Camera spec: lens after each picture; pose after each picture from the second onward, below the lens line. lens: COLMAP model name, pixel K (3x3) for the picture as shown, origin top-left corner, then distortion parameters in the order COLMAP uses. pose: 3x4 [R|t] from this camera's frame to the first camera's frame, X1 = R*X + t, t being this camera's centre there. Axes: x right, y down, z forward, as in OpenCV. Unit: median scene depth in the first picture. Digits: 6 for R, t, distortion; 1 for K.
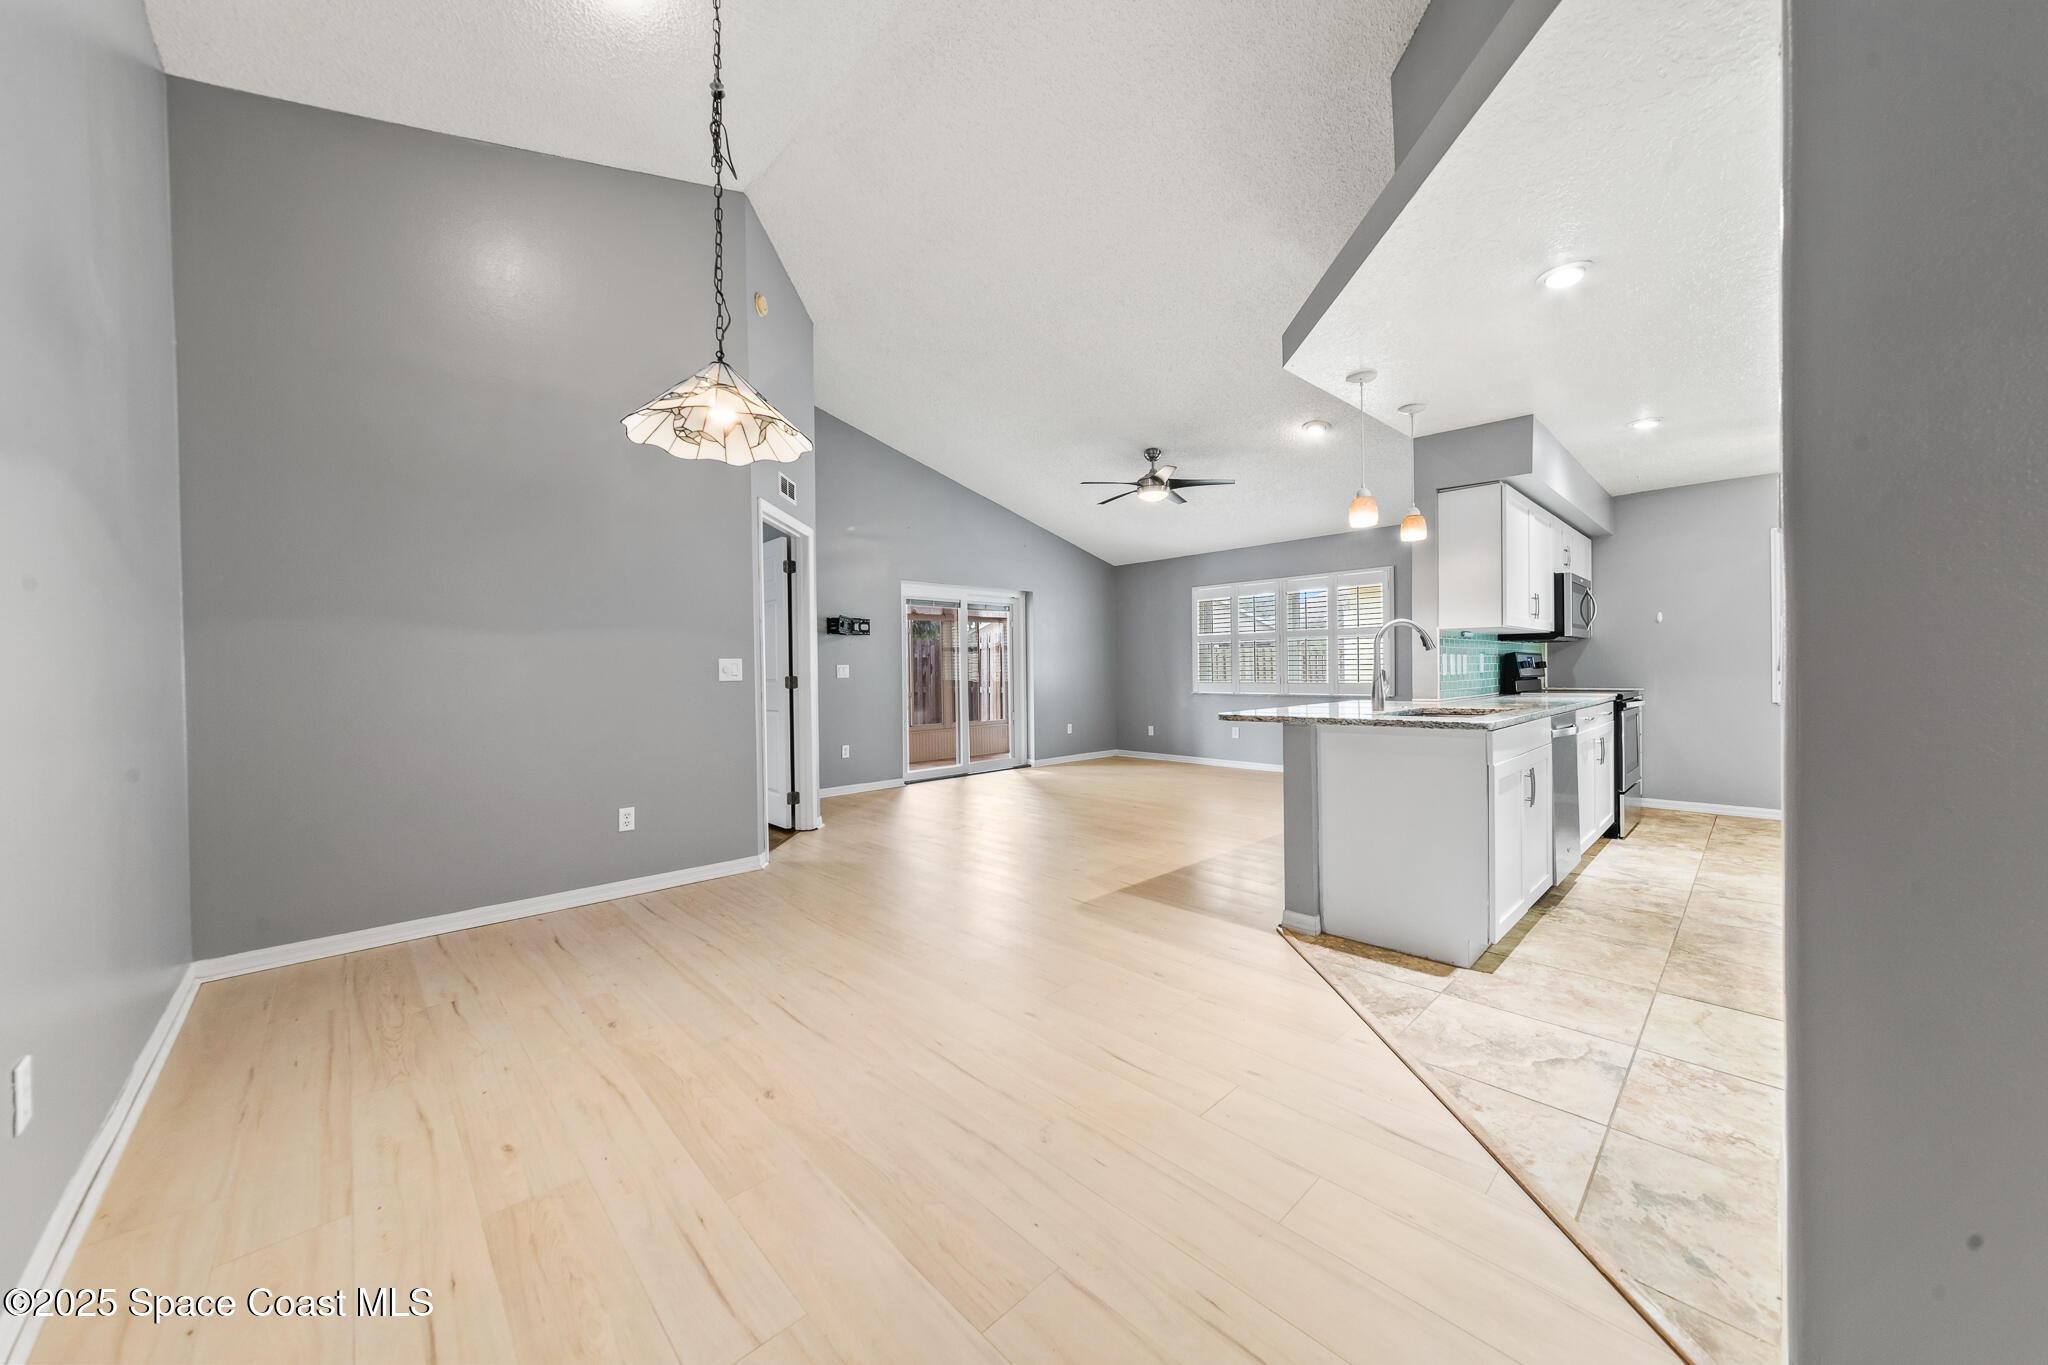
lens RADIAL K [[729.3, 0, 1012.1], [0, 729.3, 667.2], [0, 0, 1]] dist [-0.006761, 0.000551]
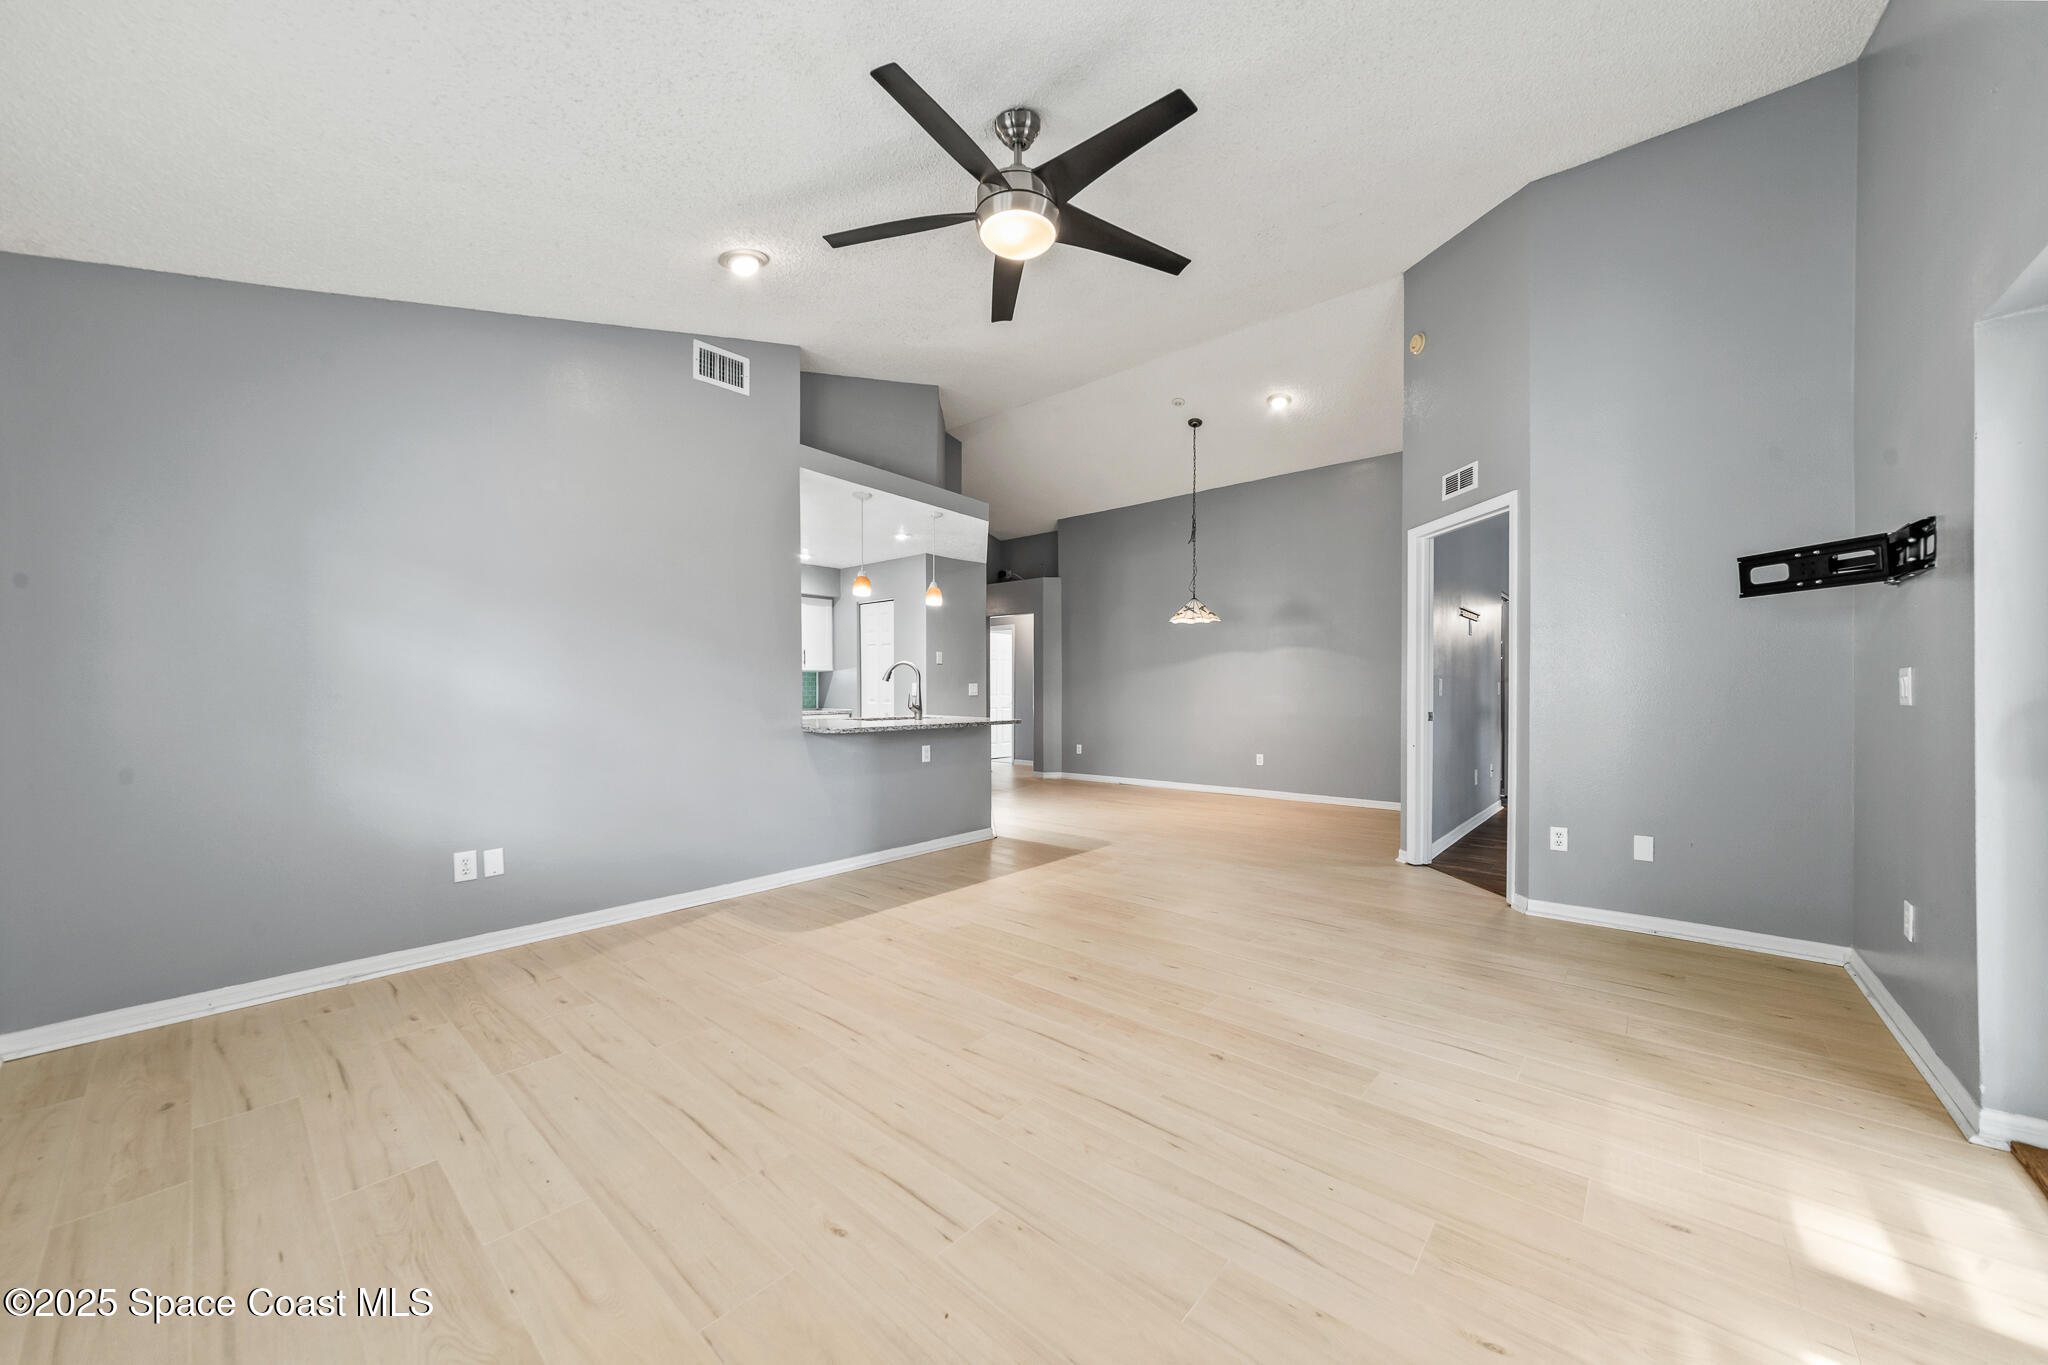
lens RADIAL K [[729.3, 0, 1049.5], [0, 729.3, 693.6], [0, 0, 1]] dist [-0.006761, 0.000551]
pose [[-0.991571, 0.015266, -0.128664, 0.484760], [0.014863, 0.999881, 0.004090, 0.004382], [0.128712, 0.002143, -0.991680, 2.926167]]
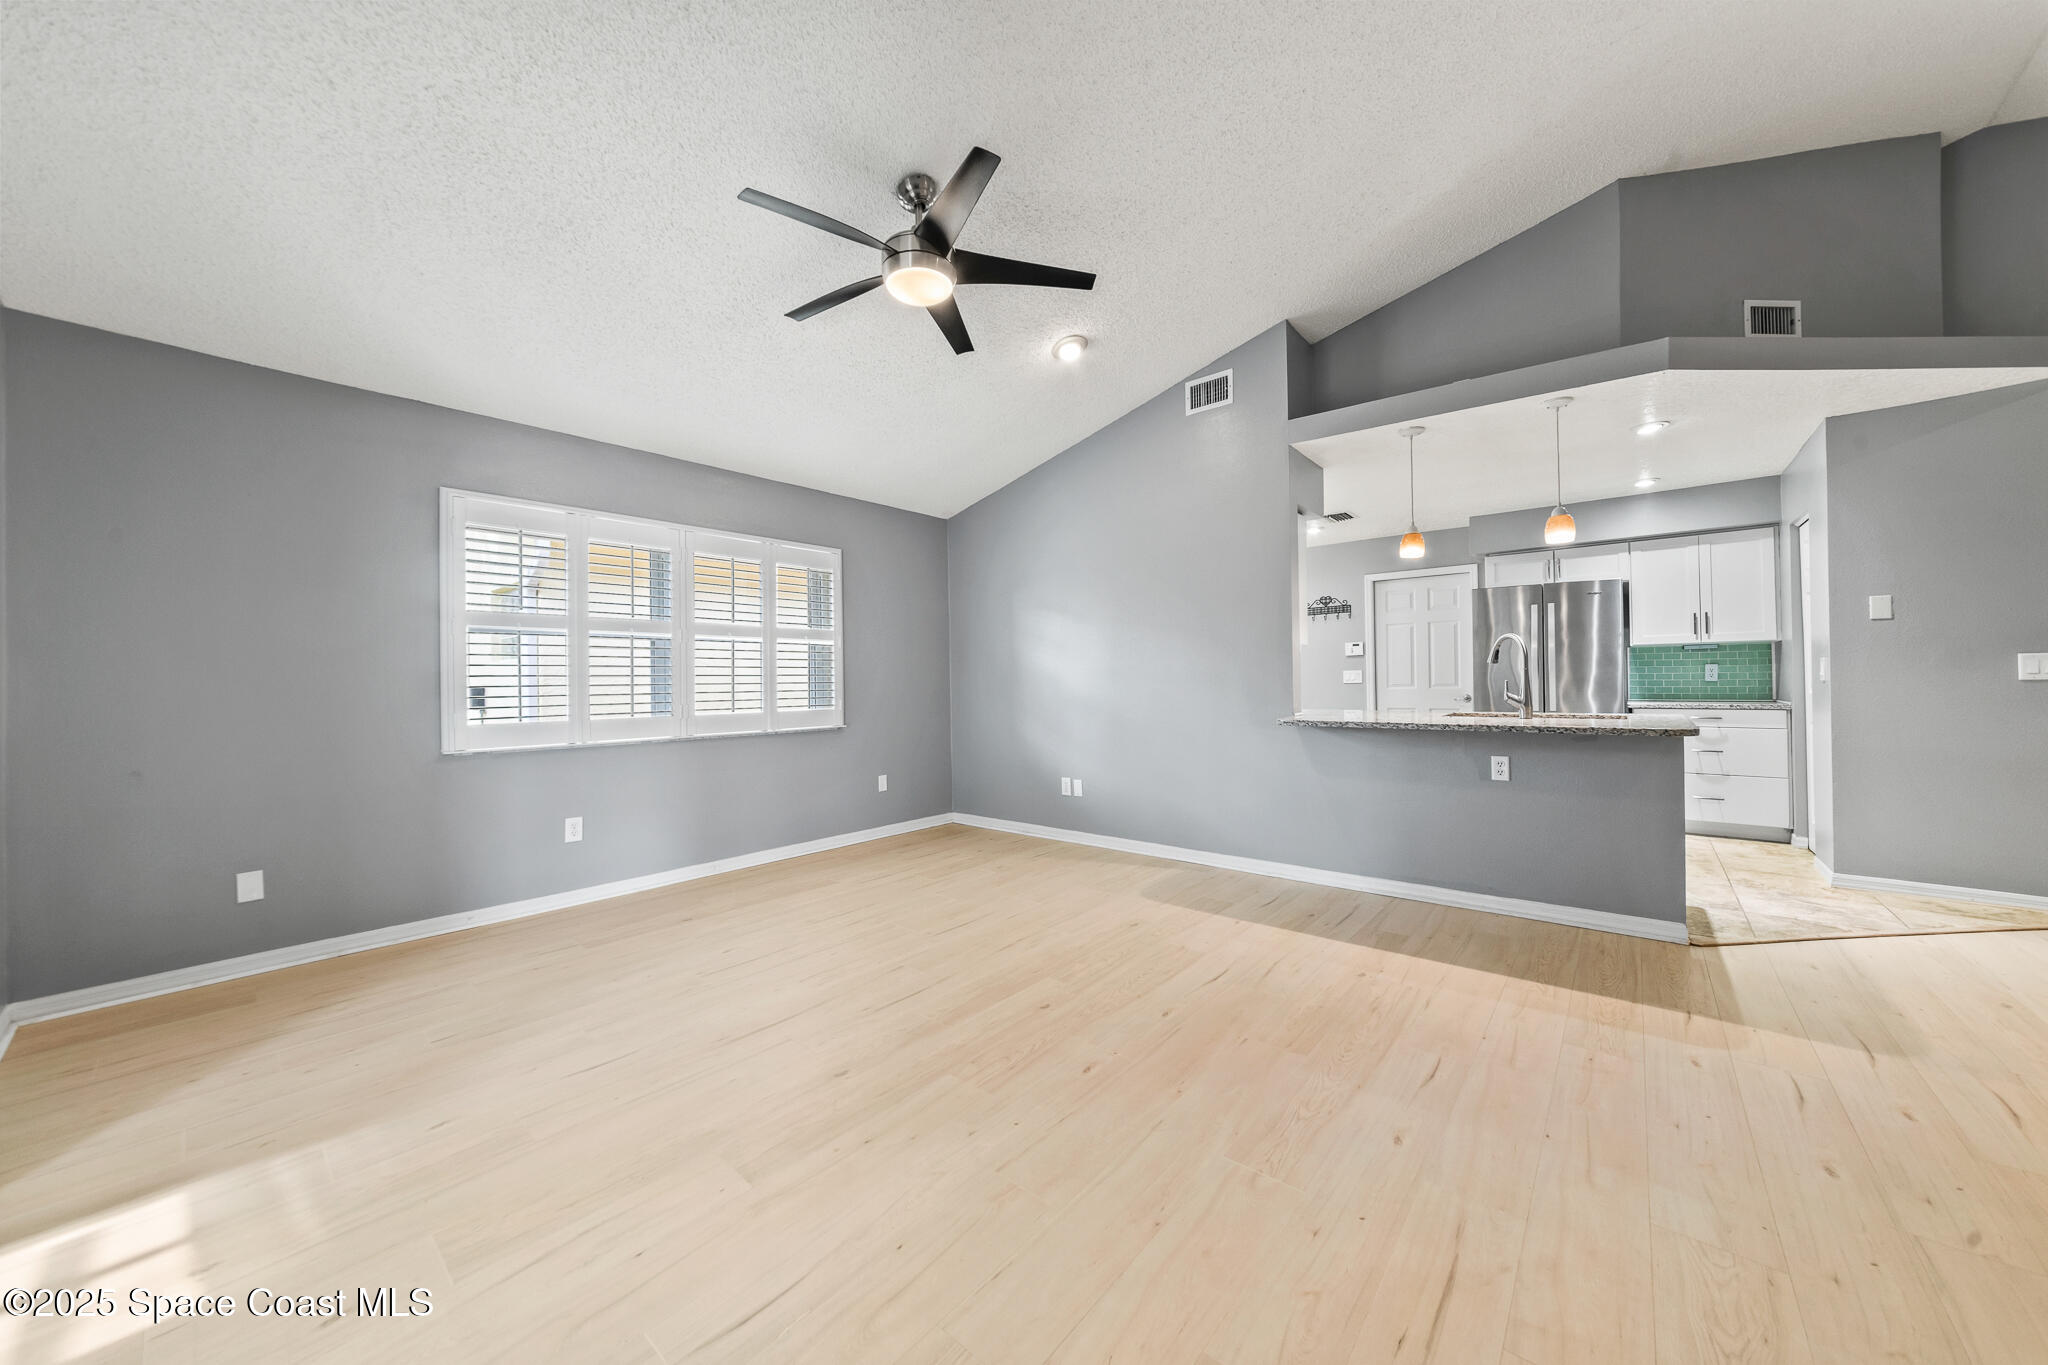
lens RADIAL K [[729.3, 0, 1015.6], [0, 729.3, 676.3], [0, 0, 1]] dist [-0.006761, 0.000551]
pose [[-0.111148, 0.021721, 0.993566, -0.515799], [0.012326, 0.999714, -0.020476, 0.014492], [-0.993727, 0.009971, -0.111384, 2.105768]]
